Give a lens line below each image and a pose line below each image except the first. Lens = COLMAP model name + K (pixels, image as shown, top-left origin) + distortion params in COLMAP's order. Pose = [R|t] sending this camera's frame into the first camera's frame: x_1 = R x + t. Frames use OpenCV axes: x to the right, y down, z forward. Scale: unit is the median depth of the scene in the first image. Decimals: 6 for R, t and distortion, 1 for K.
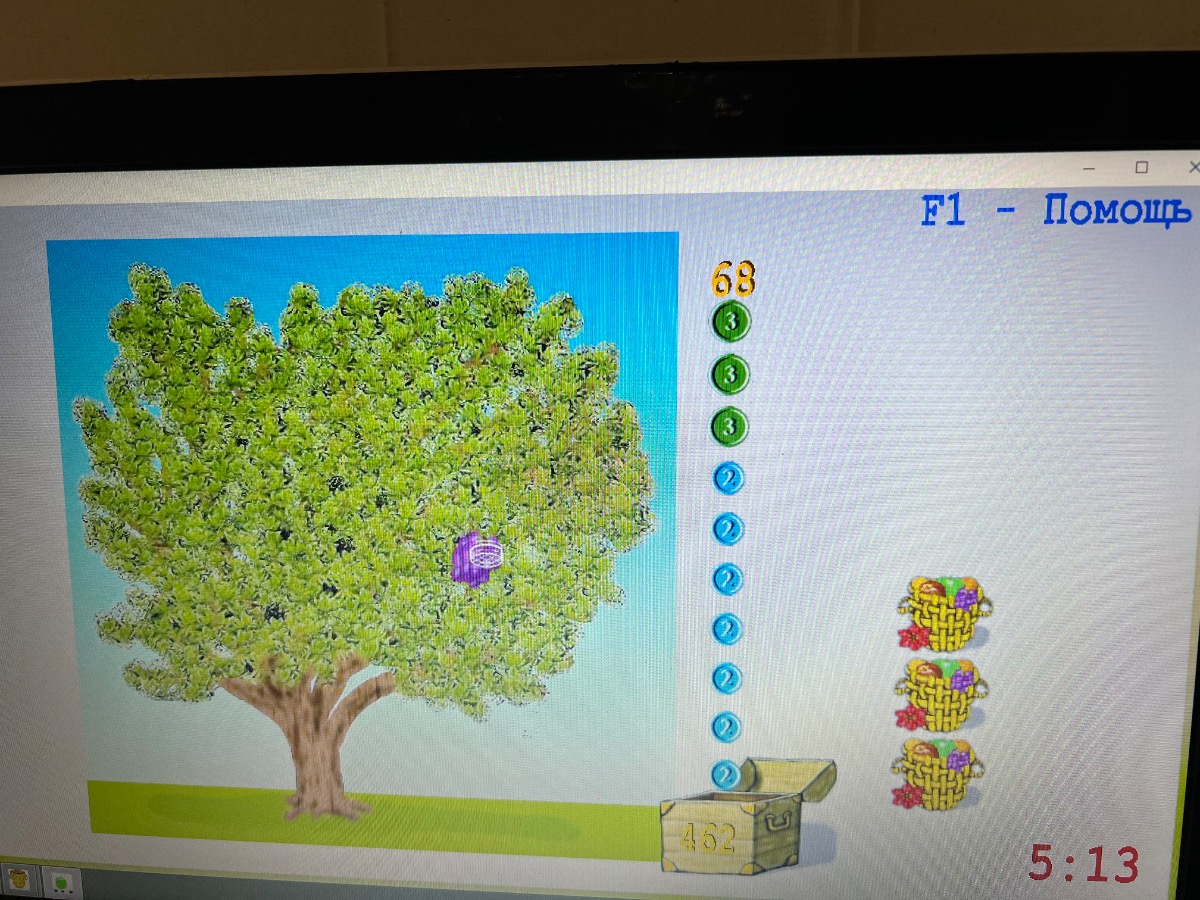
lens RADIAL K [[906.6, 0, 598.8], [0, 906.6, 451.0], [0, 0, 1]] dist [-0.014655, -0.003977]
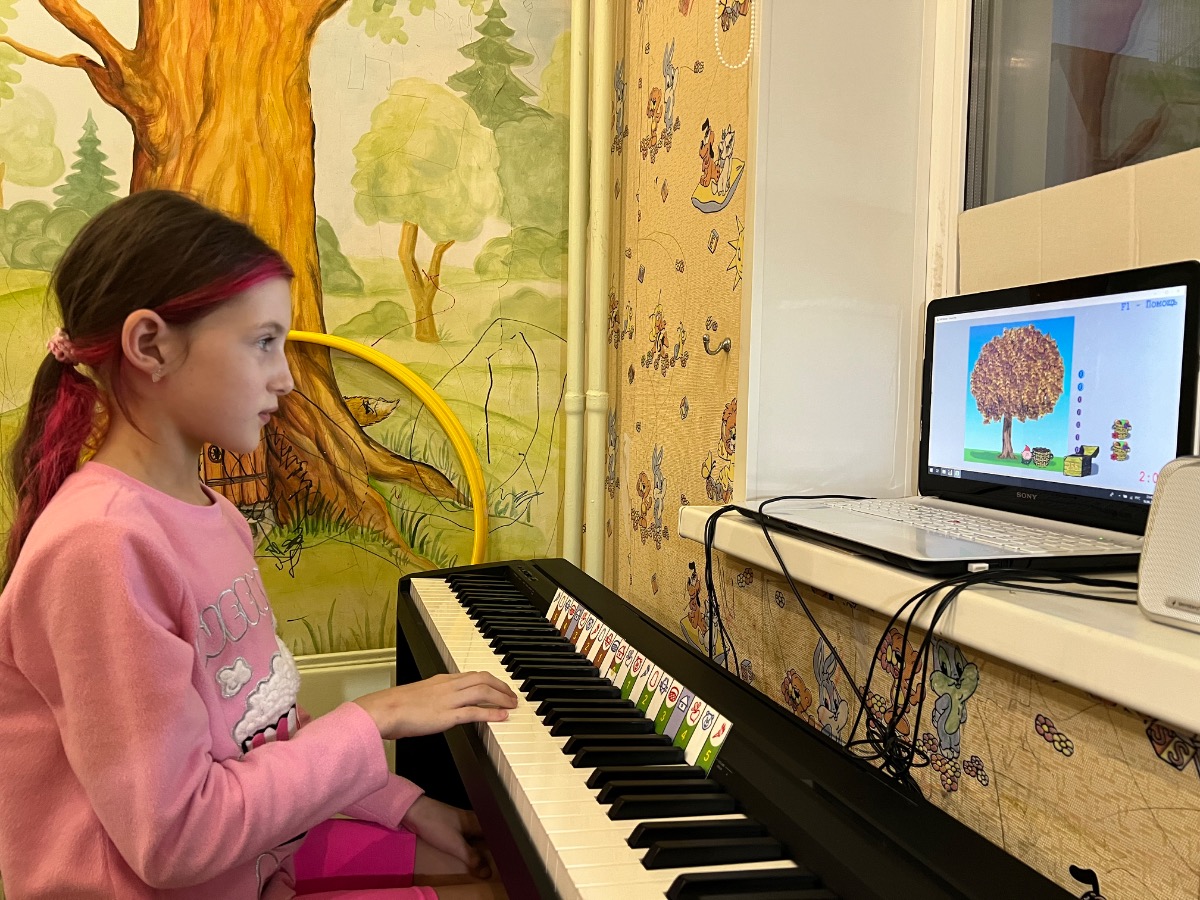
lens RADIAL K [[919.3, 0, 600.8], [0, 919.3, 464.6], [0, 0, 1]] dist [0.106073, -0.154615]
pose [[0.368180, 0.075439, -0.926689, 3.291654], [-0.081382, 0.995492, 0.048706, 0.401880], [0.926186, 0.057483, 0.372660, -2.569217]]
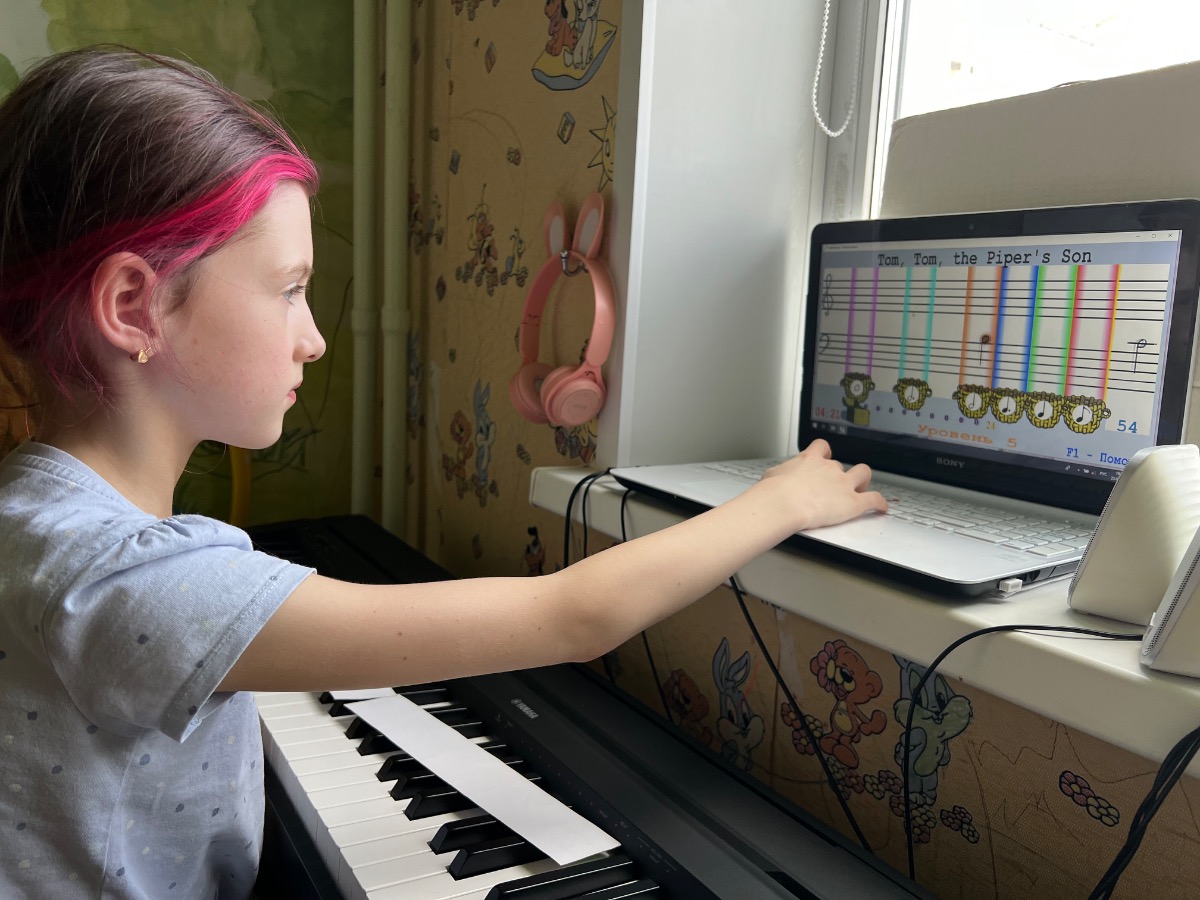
lens RADIAL K [[913.1, 0, 605.6], [0, 913.1, 455.2], [0, 0, 1]] dist [0.049062, -0.078101]
pose [[0.613729, 0.159467, -0.773244, 1.935897], [-0.103839, 0.987185, 0.121171, 0.257741], [0.782658, 0.005926, 0.622424, -2.491661]]
